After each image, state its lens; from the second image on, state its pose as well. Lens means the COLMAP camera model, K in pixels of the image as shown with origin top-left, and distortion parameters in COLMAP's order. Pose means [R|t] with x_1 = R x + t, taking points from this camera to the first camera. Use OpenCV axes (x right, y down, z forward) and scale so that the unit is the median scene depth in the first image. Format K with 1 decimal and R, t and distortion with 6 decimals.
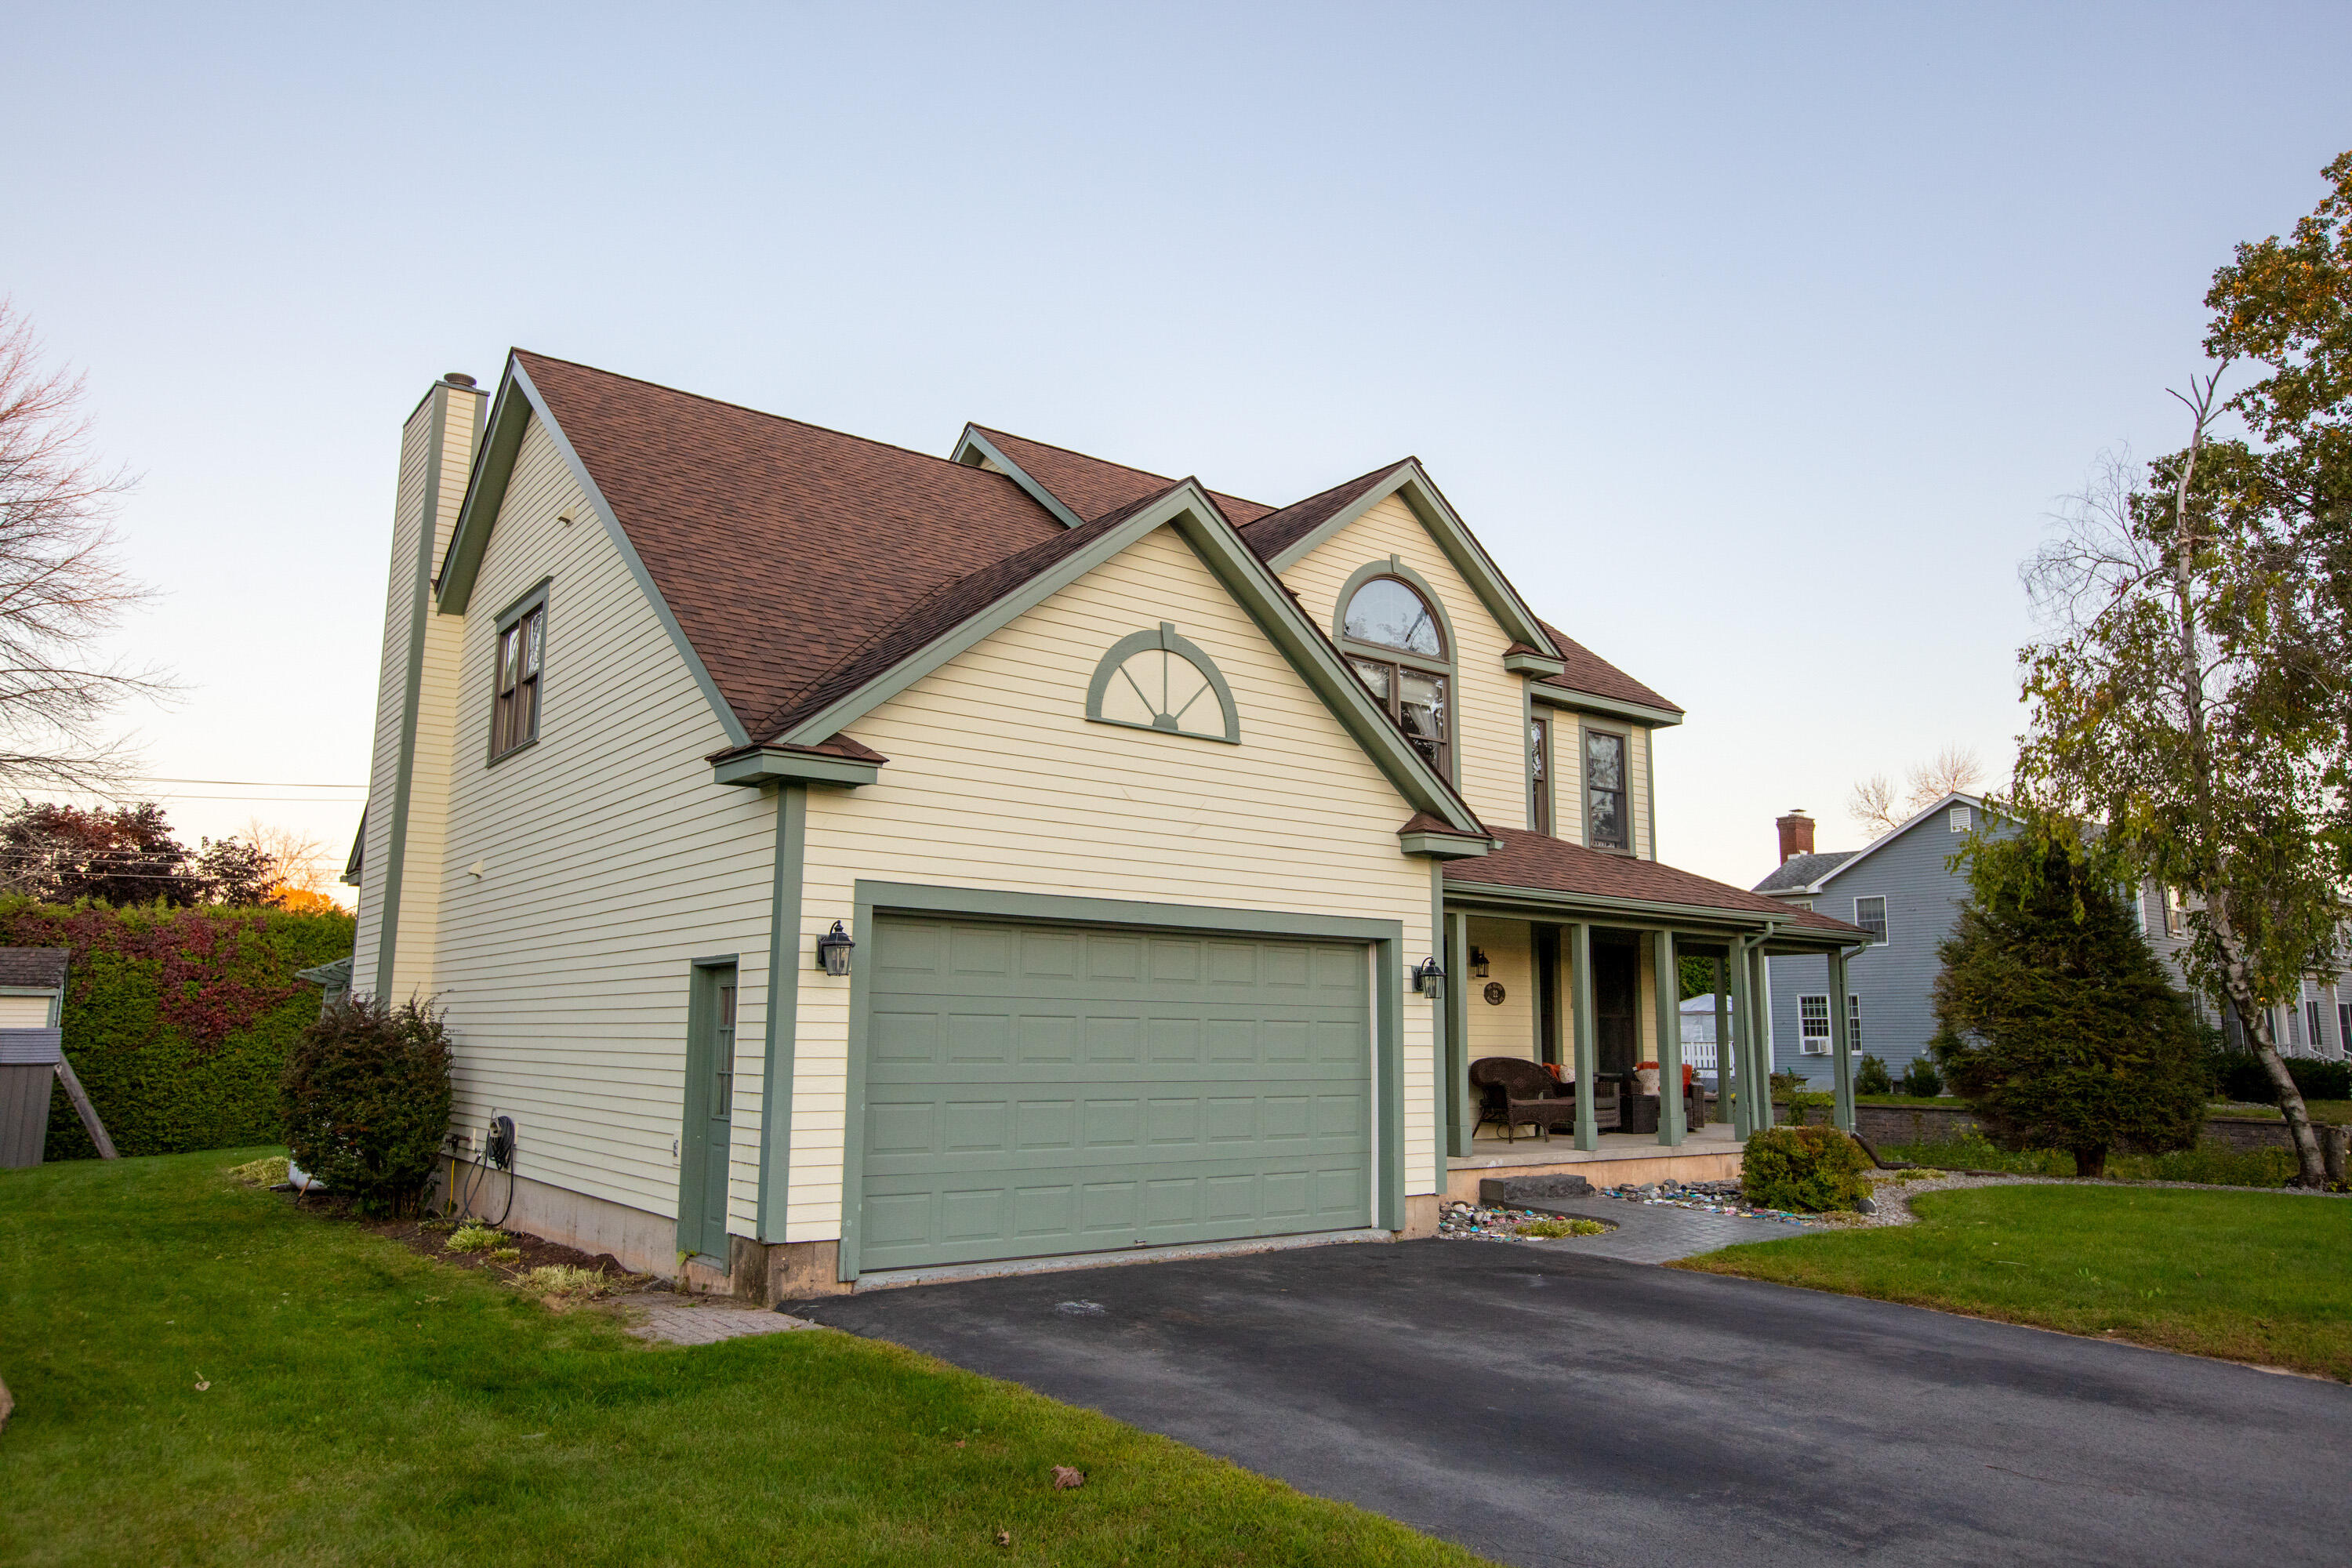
lens RADIAL K [[1500.3, 0, 1173.9], [0, 1500.3, 784.6], [0, 0, 1]] dist [-0.009243, -0.000542]
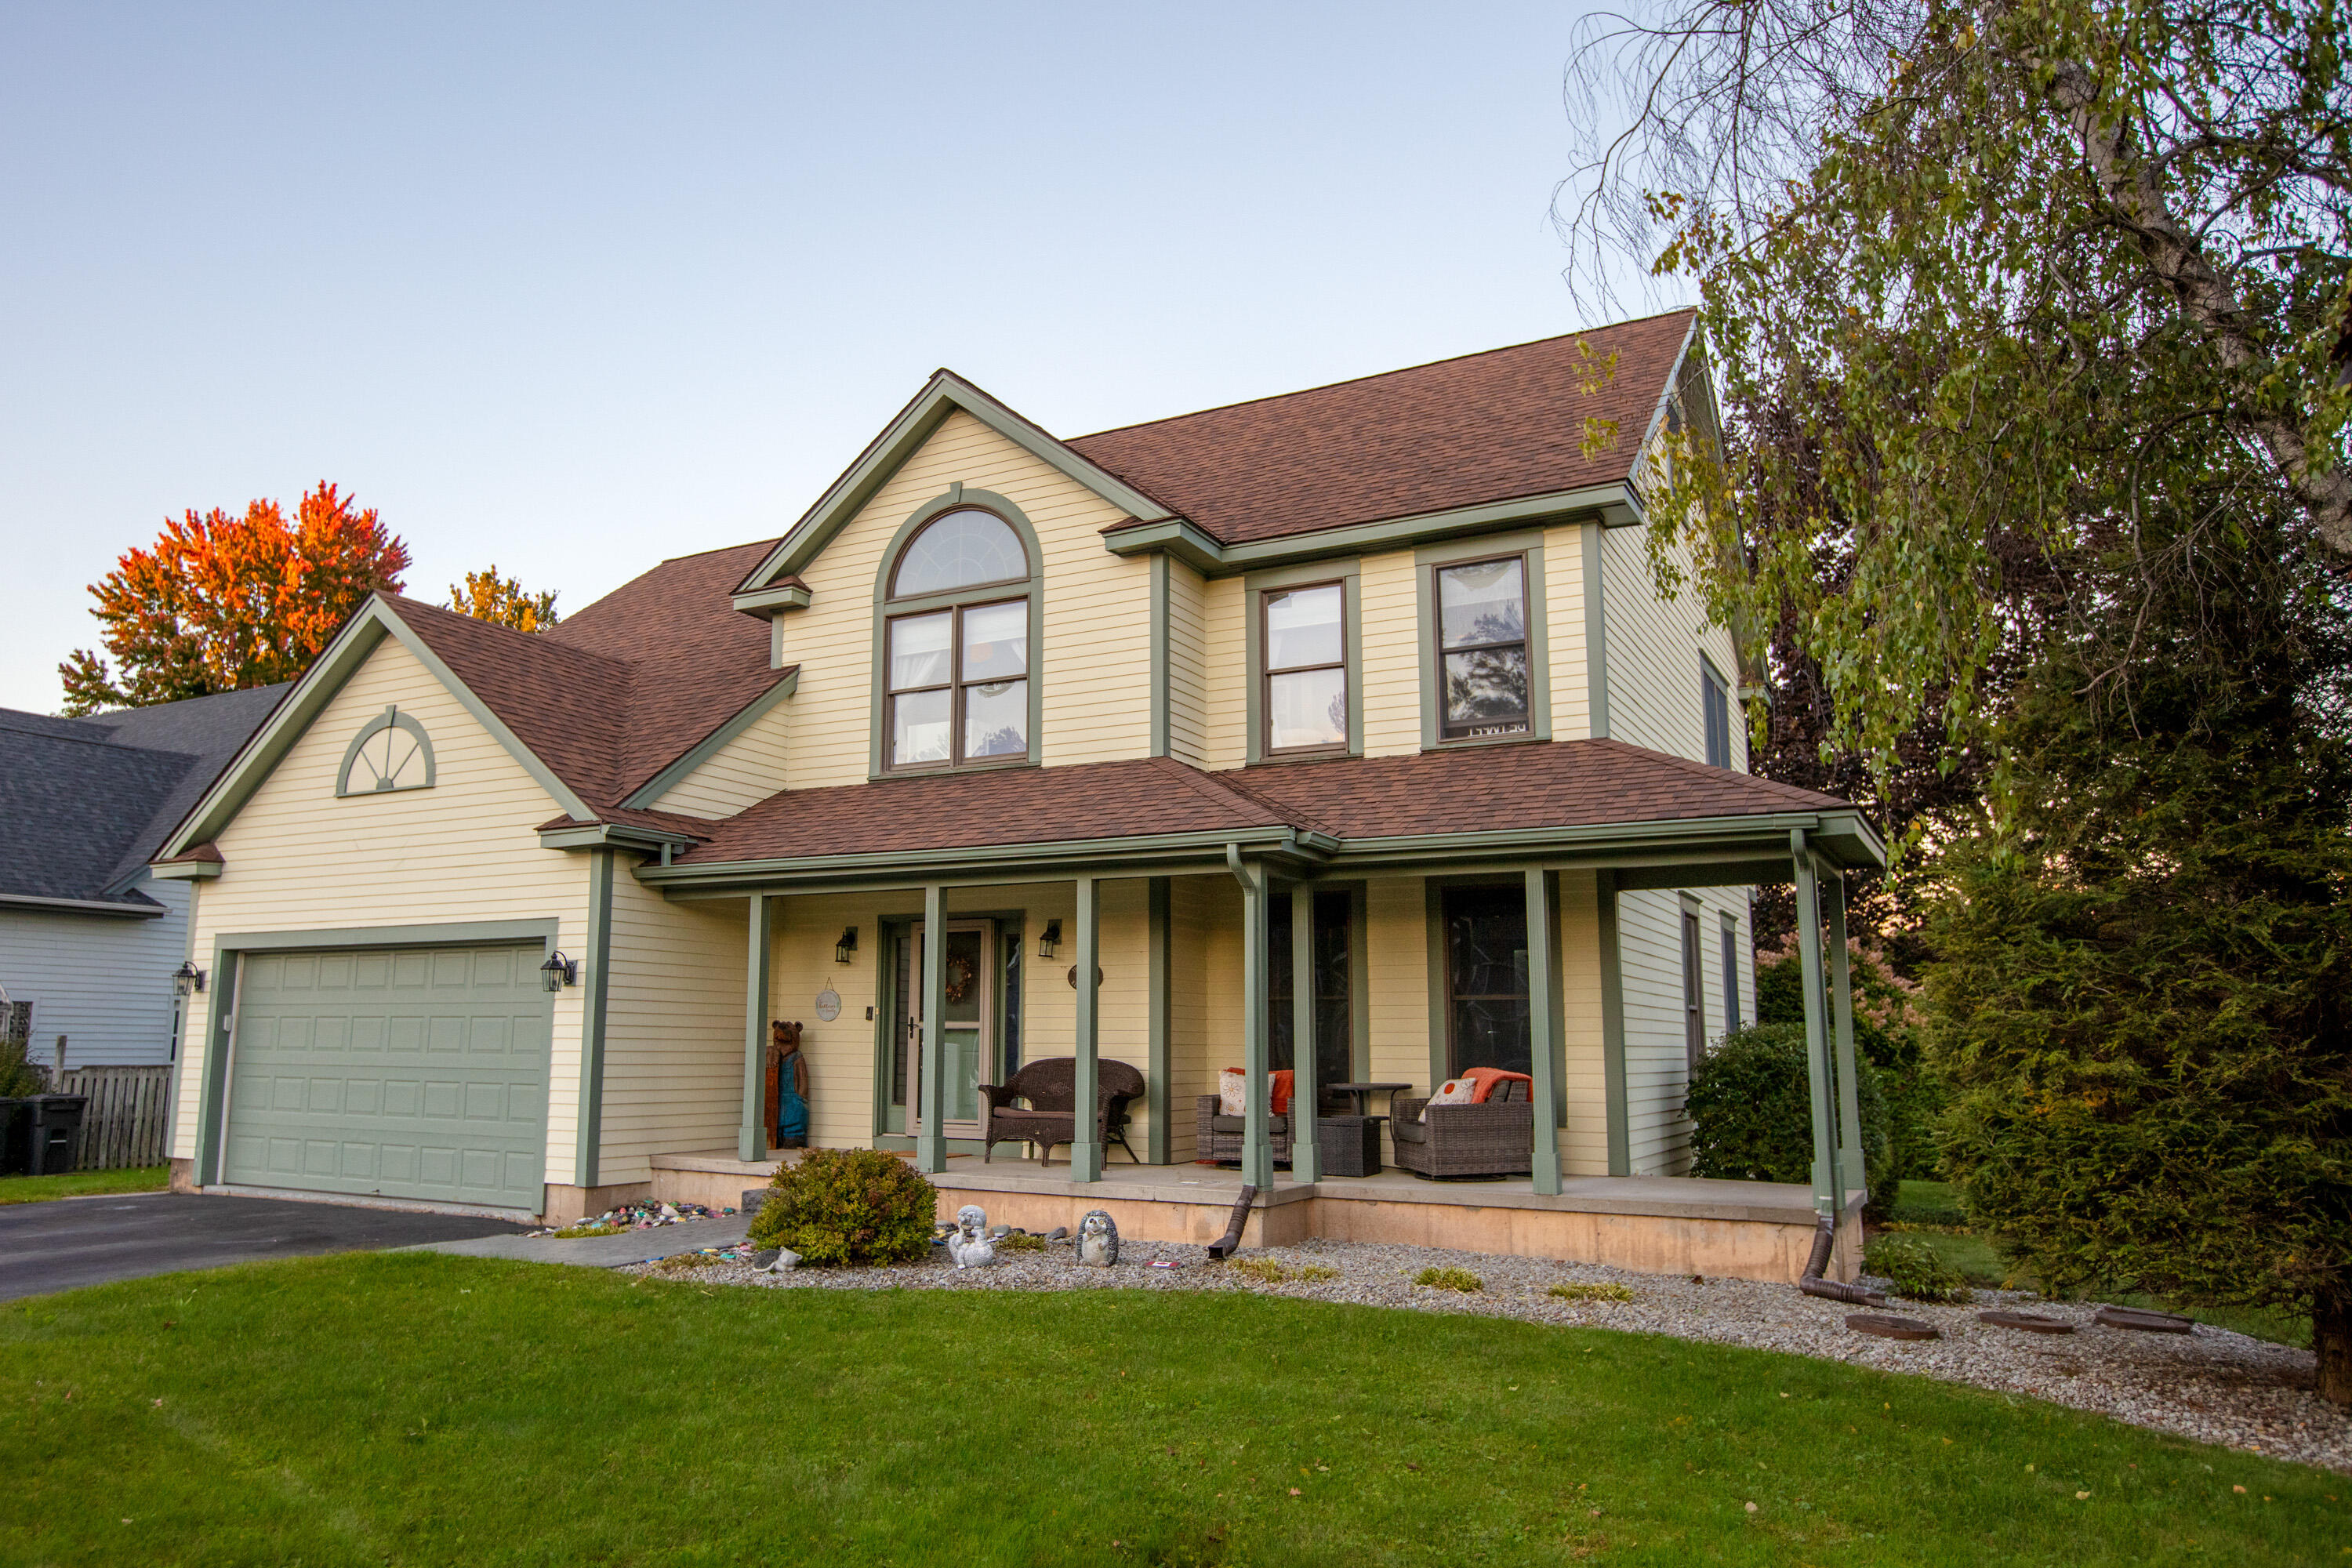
lens RADIAL K [[1588.7, 0, 1166.6], [0, 1588.7, 788.8], [0, 0, 1]] dist [0.003153, 0.003315]
pose [[0.403466, -0.152508, -0.902196, 1.442330], [0.149161, 0.983785, -0.099594, 0.190693], [0.902755, -0.094389, 0.419672, 1.009718]]
